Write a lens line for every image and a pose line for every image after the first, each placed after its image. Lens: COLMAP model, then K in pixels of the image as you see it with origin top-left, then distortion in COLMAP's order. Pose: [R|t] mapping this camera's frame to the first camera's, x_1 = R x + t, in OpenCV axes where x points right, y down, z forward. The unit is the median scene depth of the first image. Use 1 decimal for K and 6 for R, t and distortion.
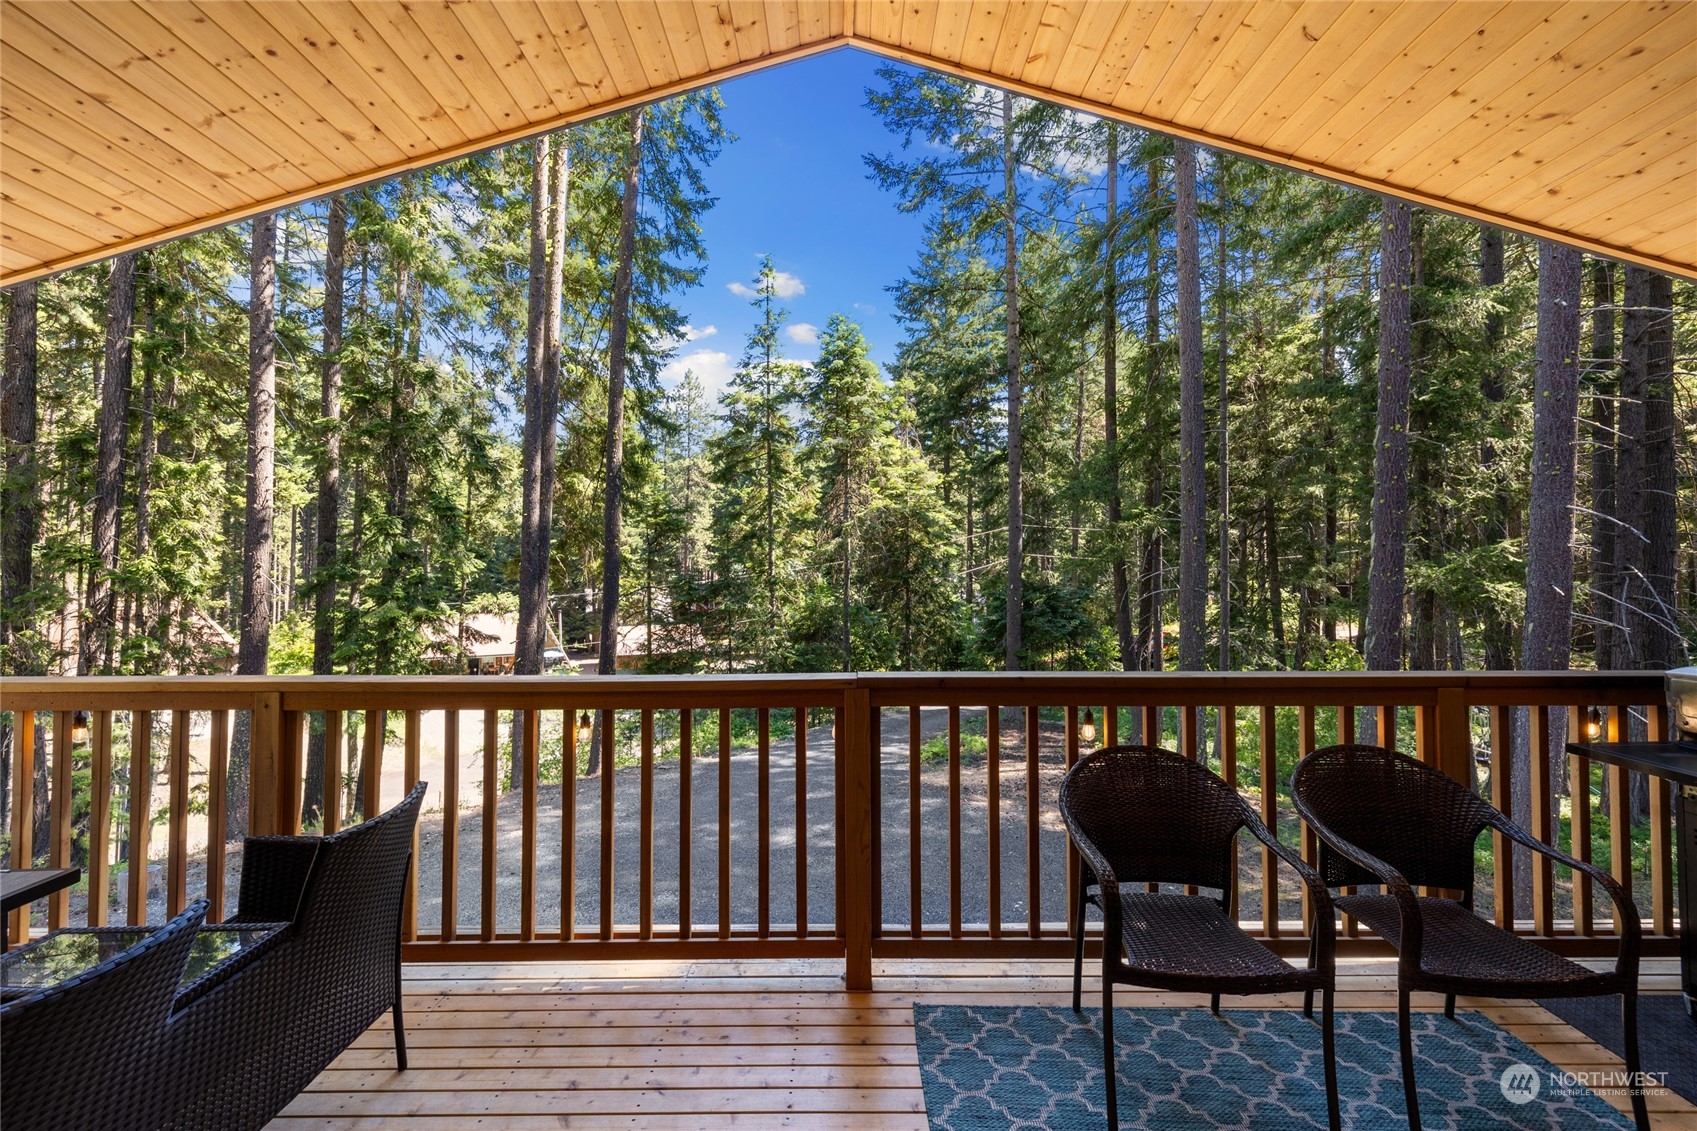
lens RADIAL K [[736.6, 0, 844.2], [0, 736.6, 566.0], [0, 0, 1]] dist [0.001524, 0.000125]
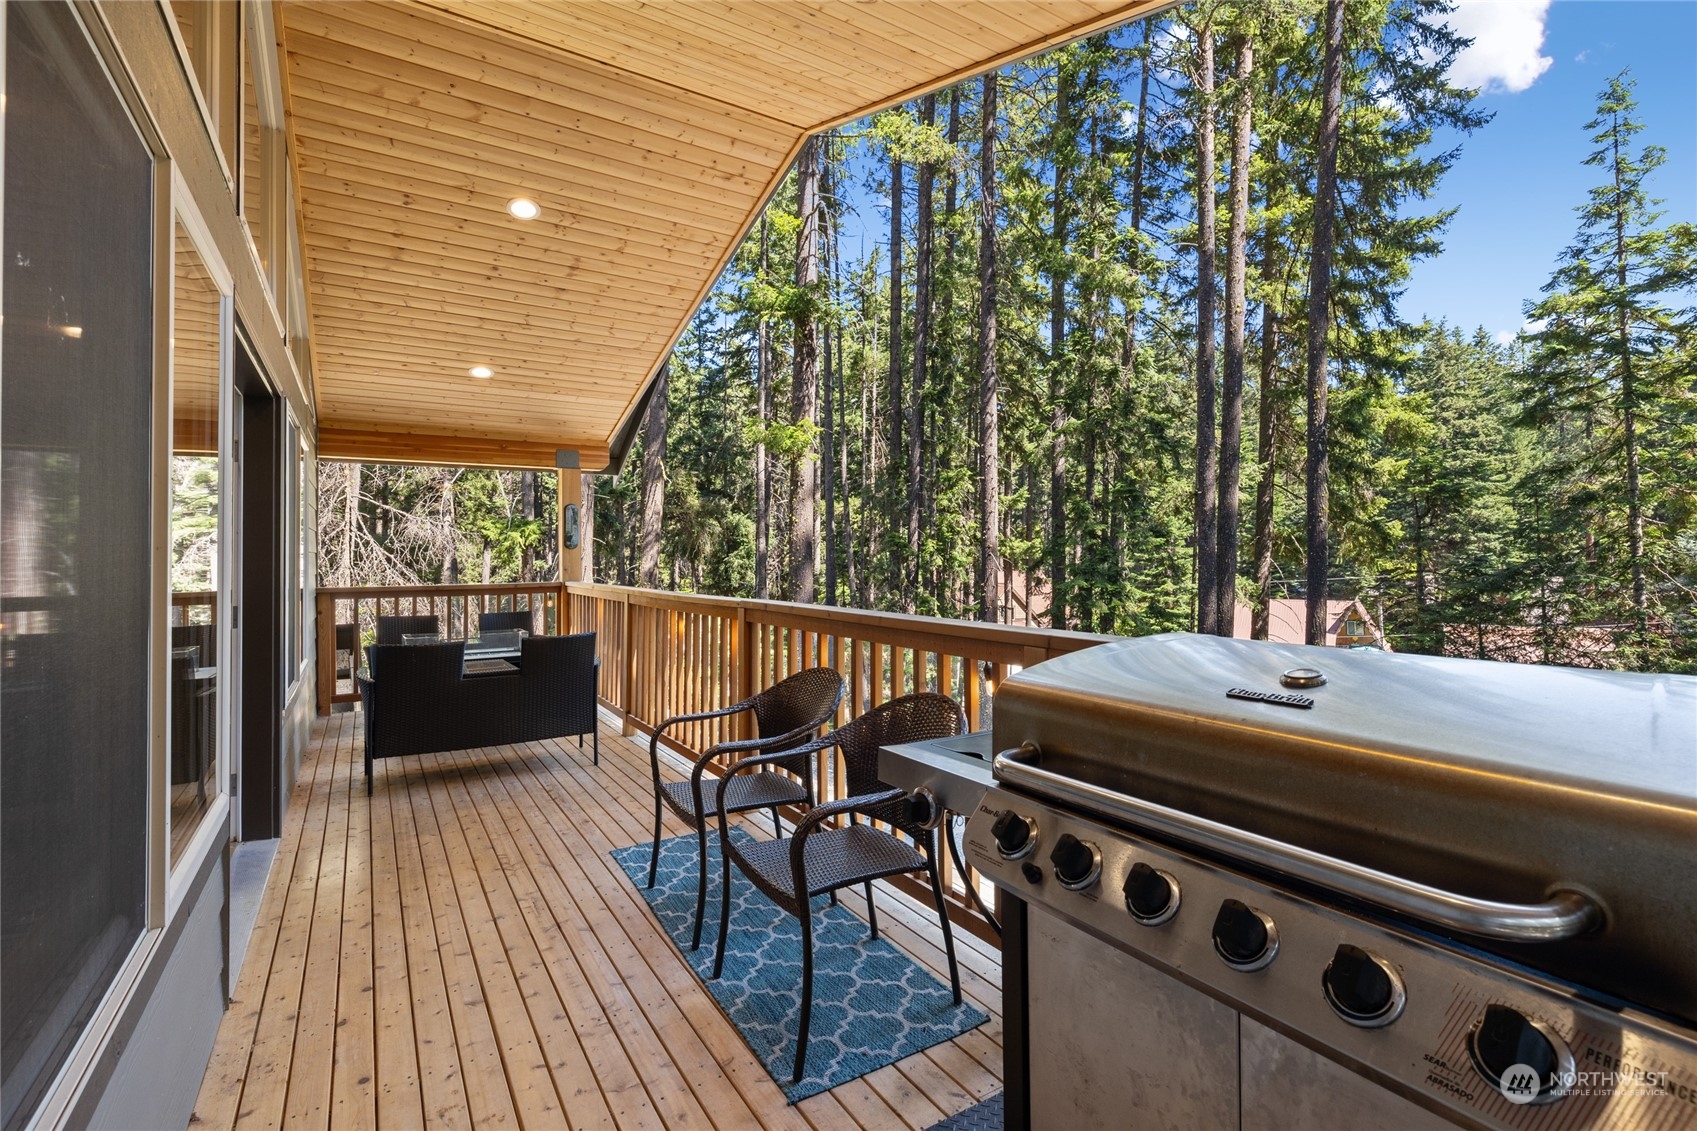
lens RADIAL K [[764.5, 0, 831.0], [0, 764.5, 554.6], [0, 0, 1]] dist [-0.001303, -0.000026]
pose [[0.509897, 0.003211, -0.860229, 0.156833], [0.005305, 0.999962, 0.006876, 0.002657], [0.860219, -0.008069, 0.509861, 0.038355]]
